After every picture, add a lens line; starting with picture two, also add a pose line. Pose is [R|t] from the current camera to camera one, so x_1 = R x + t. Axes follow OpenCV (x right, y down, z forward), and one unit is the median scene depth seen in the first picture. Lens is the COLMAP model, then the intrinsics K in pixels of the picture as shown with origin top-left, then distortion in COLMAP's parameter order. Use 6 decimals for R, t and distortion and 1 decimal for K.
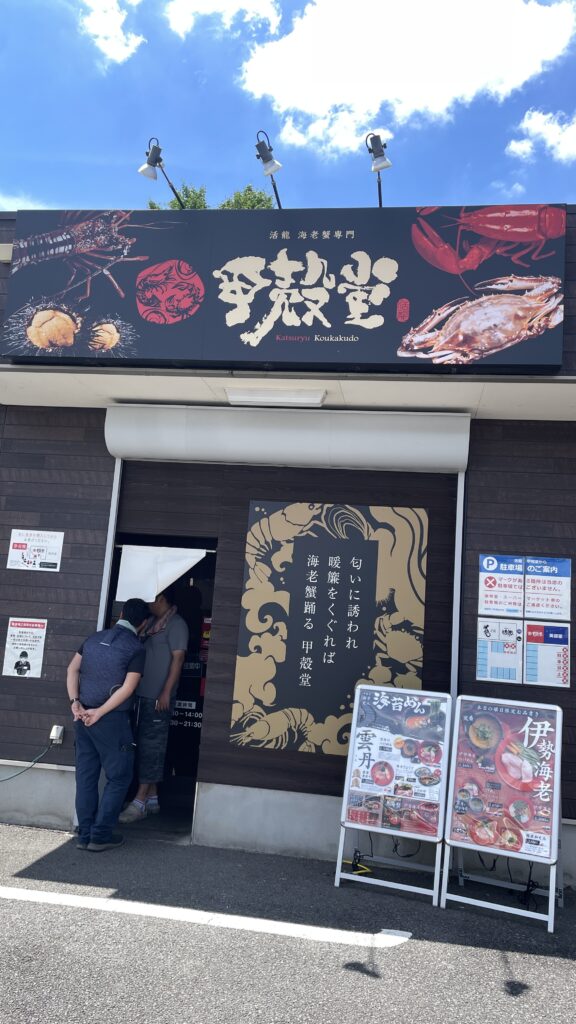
lens RADIAL K [[801.3, 0, 291.6], [0, 801.3, 515.7], [0, 0, 1]] dist [0.117294, -0.178184]
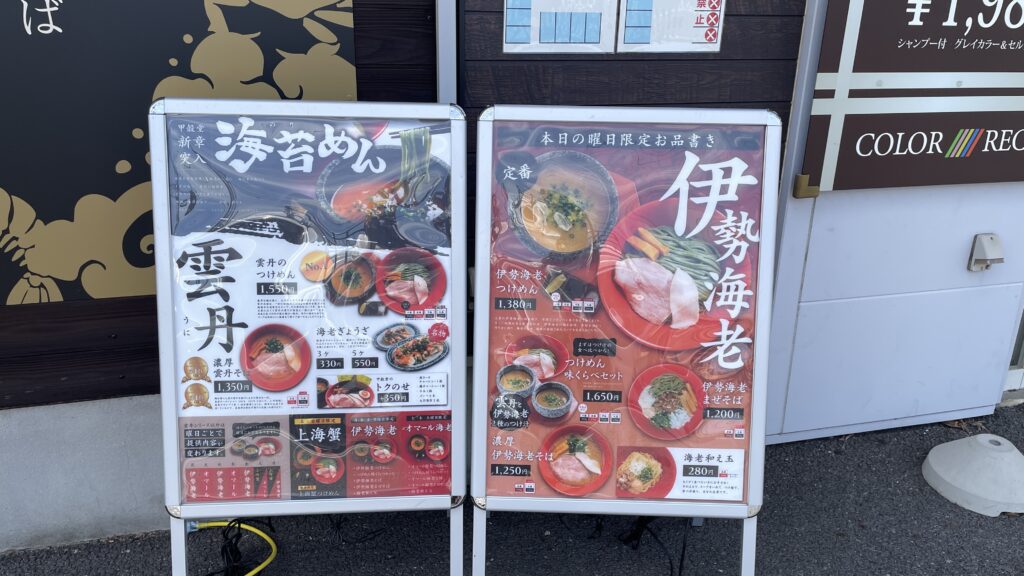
lens RADIAL K [[801.3, 0, 512.8], [0, 801.3, 275.5], [0, 0, 1]] dist [0.117294, -0.178184]
pose [[0.908612, -0.182834, 0.375494, 0.082249], [-0.012317, 0.886962, 0.461679, 0.132521], [-0.417460, -0.424112, 0.803652, 0.710069]]
